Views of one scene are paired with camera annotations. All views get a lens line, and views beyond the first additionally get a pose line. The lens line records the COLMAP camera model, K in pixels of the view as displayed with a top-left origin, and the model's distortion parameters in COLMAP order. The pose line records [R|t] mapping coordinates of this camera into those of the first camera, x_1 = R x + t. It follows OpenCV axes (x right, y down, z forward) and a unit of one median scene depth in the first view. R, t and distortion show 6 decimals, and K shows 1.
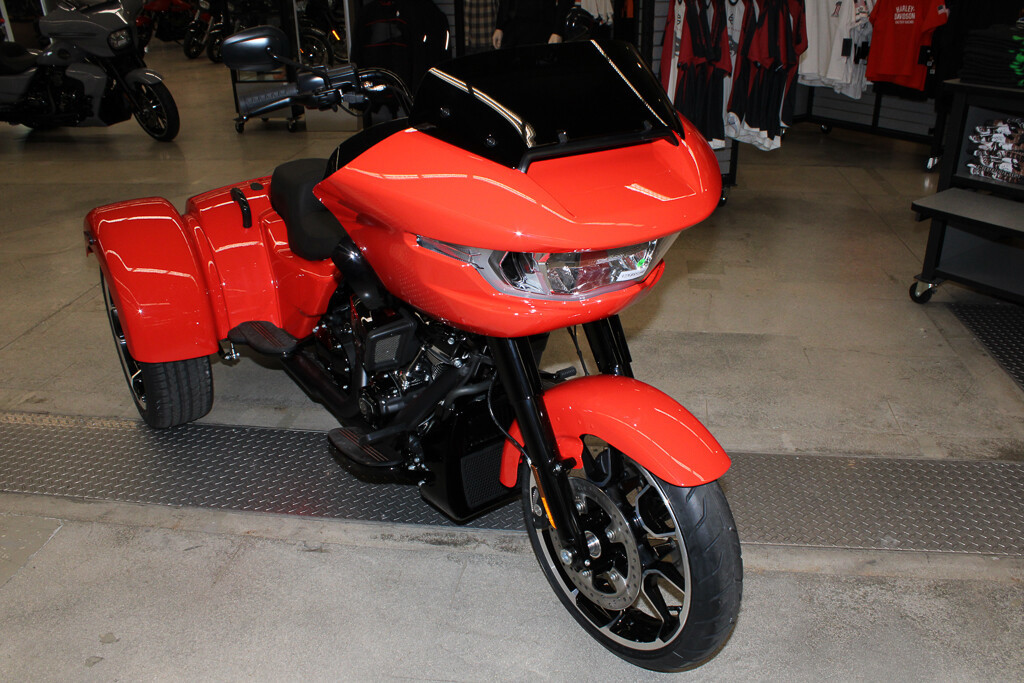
lens RADIAL K [[853.6, 0, 515.9], [0, 853.6, 344.6], [0, 0, 1]] dist [-0.158354, 0.136793]
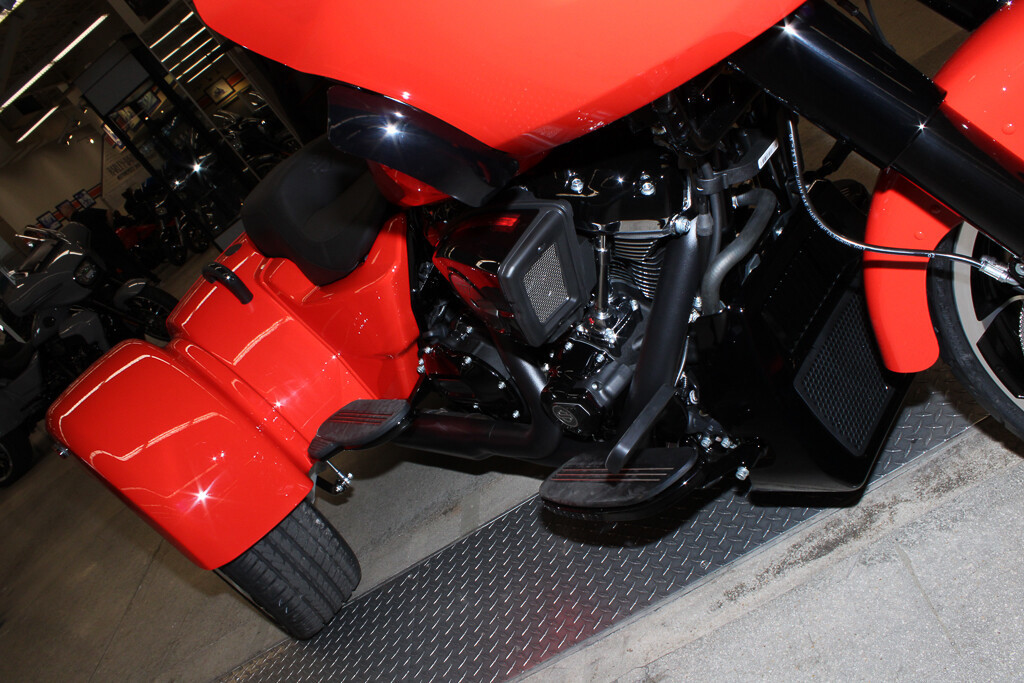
lens RADIAL K [[853.6, 0, 503.5], [0, 853.6, 346.7], [0, 0, 1]] dist [-0.158354, 0.136793]
pose [[0.813391, -0.568671, -0.122507, -0.101636], [0.565290, 0.822389, -0.064215, 0.040932], [0.137266, -0.017020, 0.990388, 0.385892]]
